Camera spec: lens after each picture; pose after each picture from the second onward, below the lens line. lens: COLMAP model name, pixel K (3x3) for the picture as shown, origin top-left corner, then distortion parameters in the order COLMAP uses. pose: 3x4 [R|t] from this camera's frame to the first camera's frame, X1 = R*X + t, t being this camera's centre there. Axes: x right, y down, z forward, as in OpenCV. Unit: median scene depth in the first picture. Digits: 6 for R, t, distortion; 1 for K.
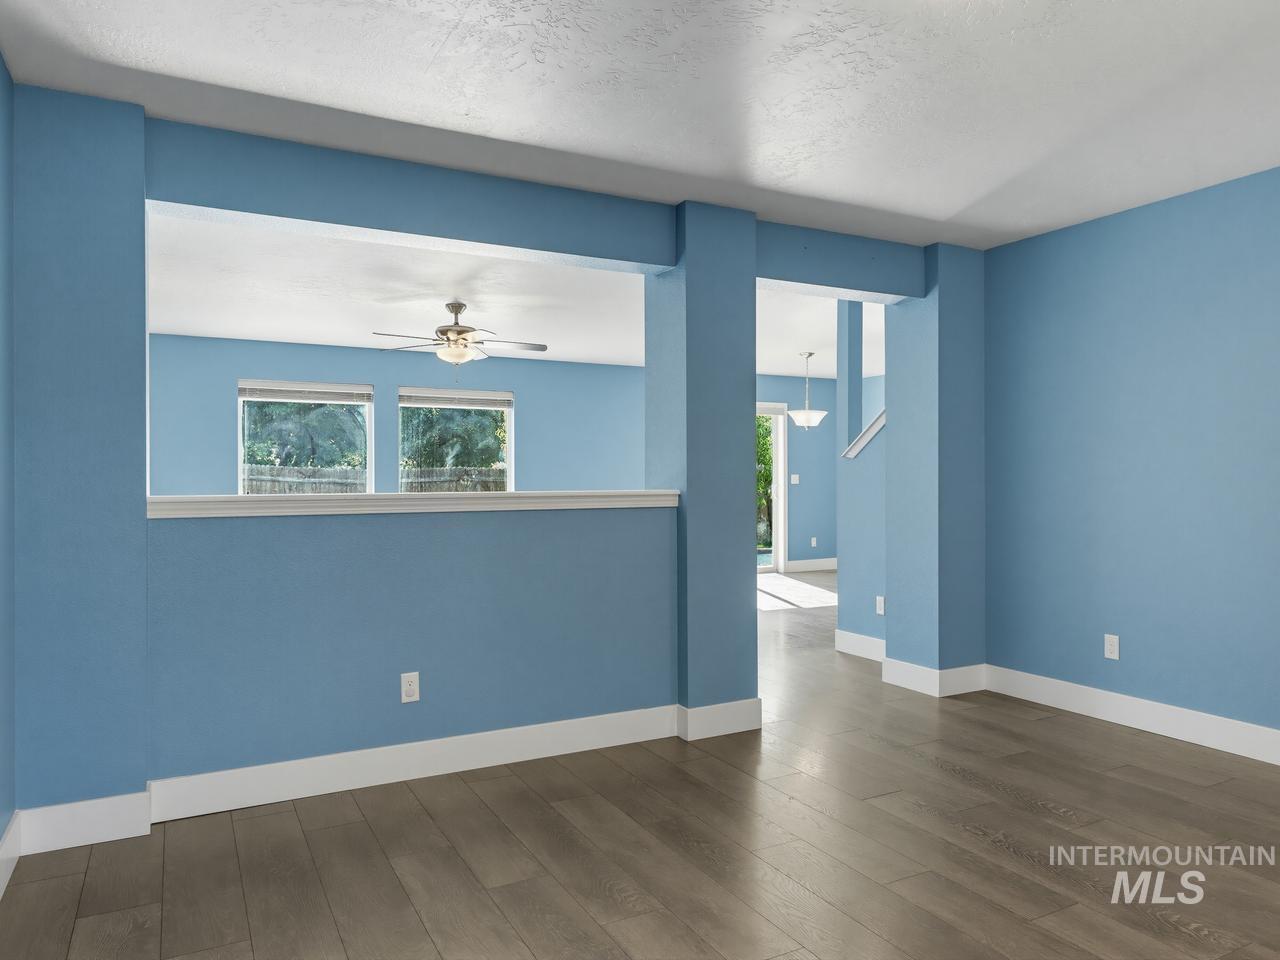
lens RADIAL K [[864.3, 0, 641.4], [0, 864.3, 475.9], [0, 0, 1]] dist [0.000144, -0.001349]
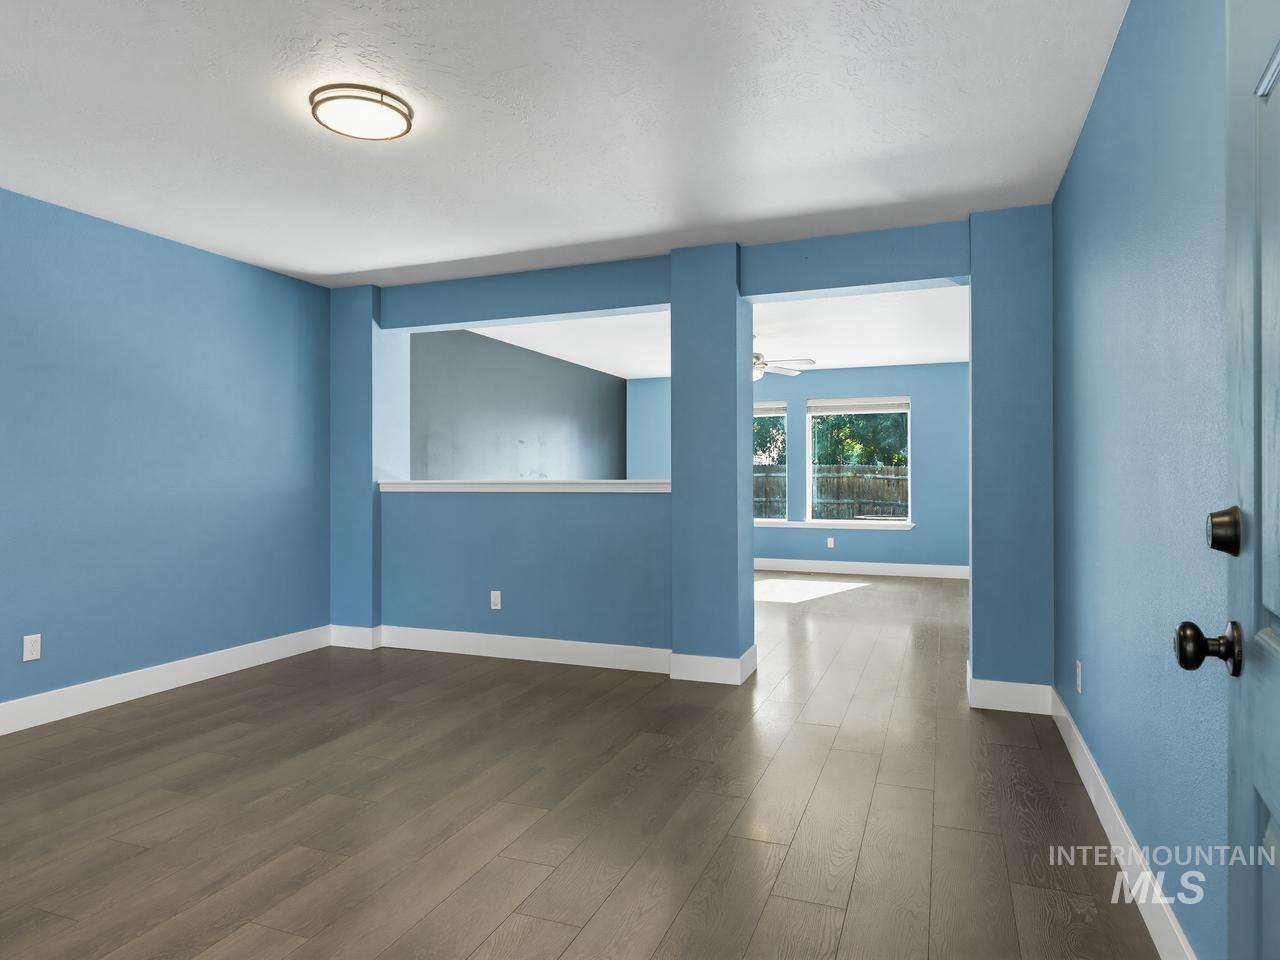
lens RADIAL K [[761.2, 0, 640.9], [0, 761.2, 478.5], [0, 0, 1]] dist [-0.000372, 0.000528]
pose [[0.633907, -0.000249, -0.773409, 0.764492], [0.003976, 0.999988, 0.002937, 0.008548], [0.773399, -0.004937, 0.633900, 0.225090]]
